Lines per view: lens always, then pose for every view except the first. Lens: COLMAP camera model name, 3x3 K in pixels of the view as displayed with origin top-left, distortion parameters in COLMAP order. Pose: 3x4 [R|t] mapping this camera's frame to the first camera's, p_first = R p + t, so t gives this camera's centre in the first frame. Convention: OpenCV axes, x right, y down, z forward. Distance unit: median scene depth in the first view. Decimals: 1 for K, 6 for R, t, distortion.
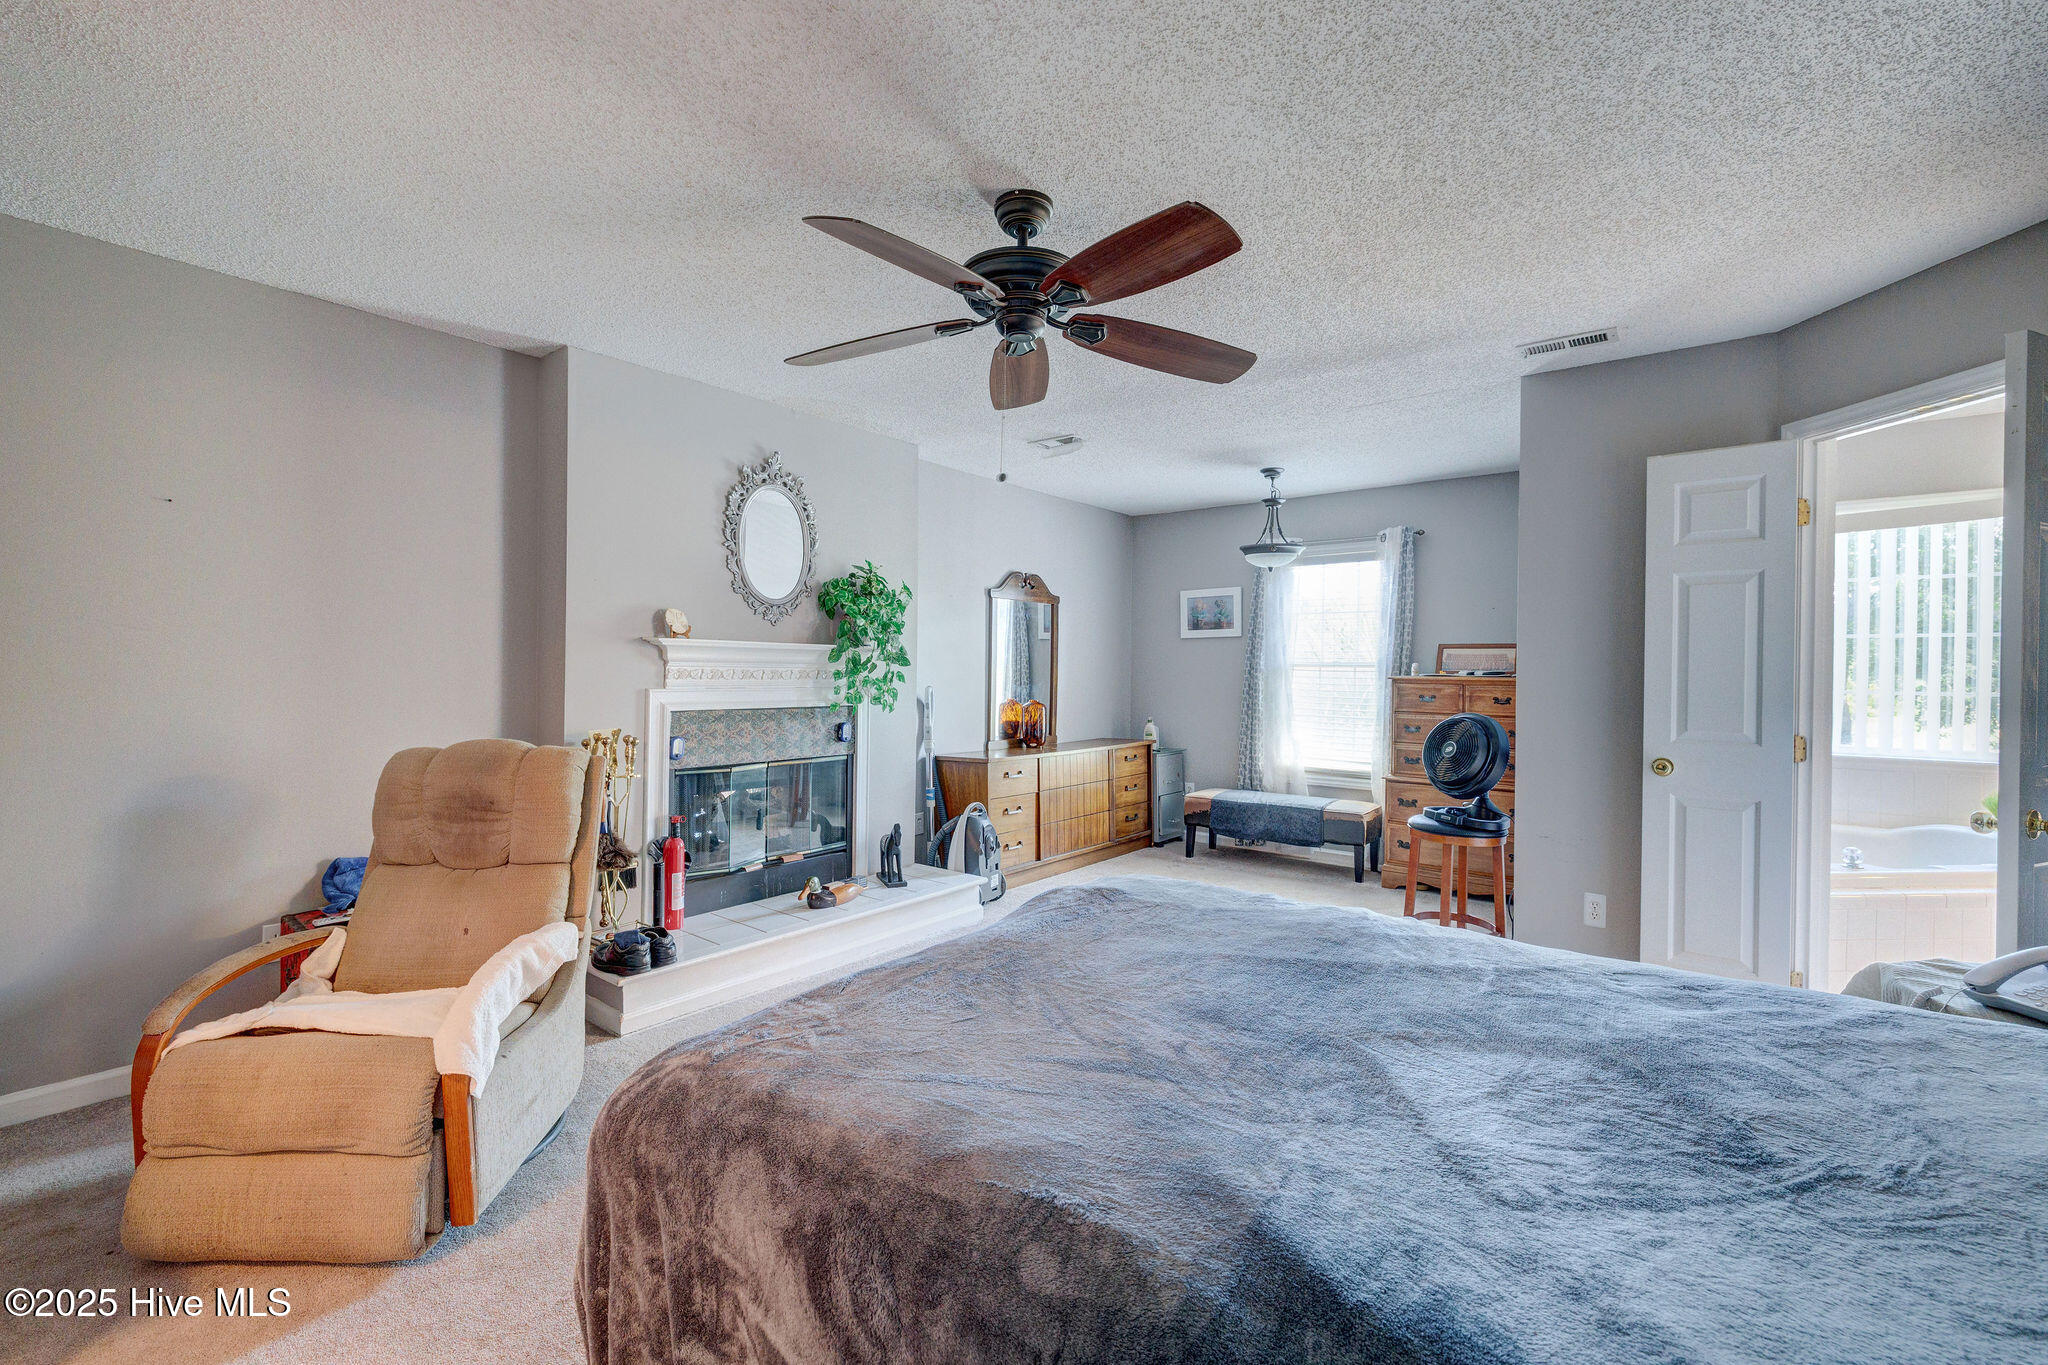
lens RADIAL K [[863.1, 0, 1027.2], [0, 863.1, 668.9], [0, 0, 1]] dist [-0.000957, -0.000237]
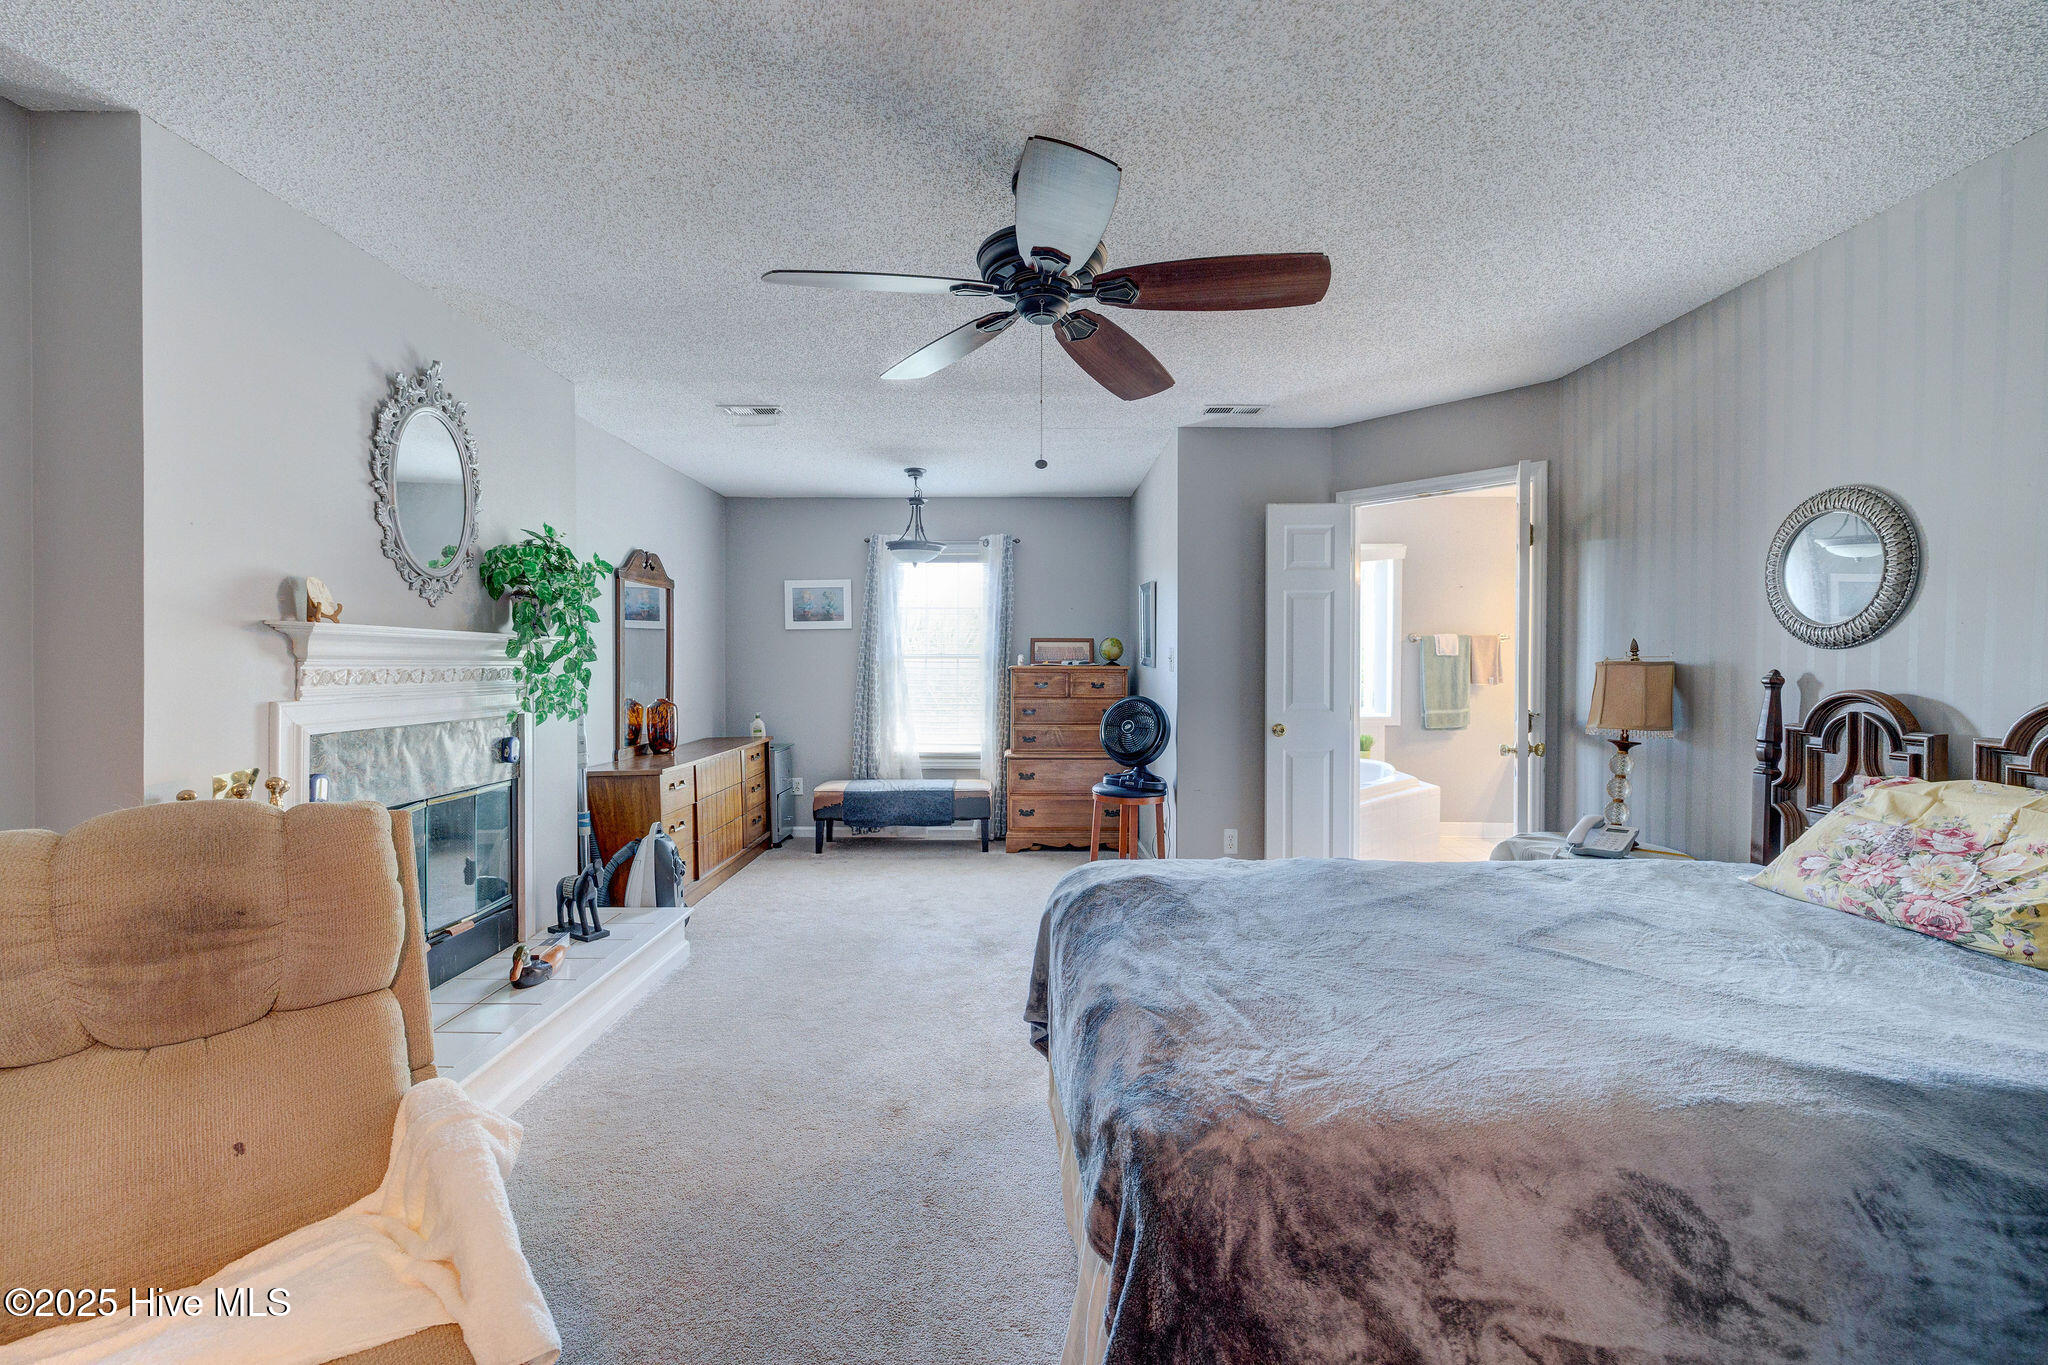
lens RADIAL K [[848.6, 0, 1021.8], [0, 848.6, 666.9], [0, 0, 1]] dist [-0.002156, -0.000037]
pose [[0.786702, -0.012850, 0.617199, -0.291069], [0.006848, 0.999903, 0.012089, -0.004780], [-0.617294, -0.005284, 0.786715, 0.129436]]
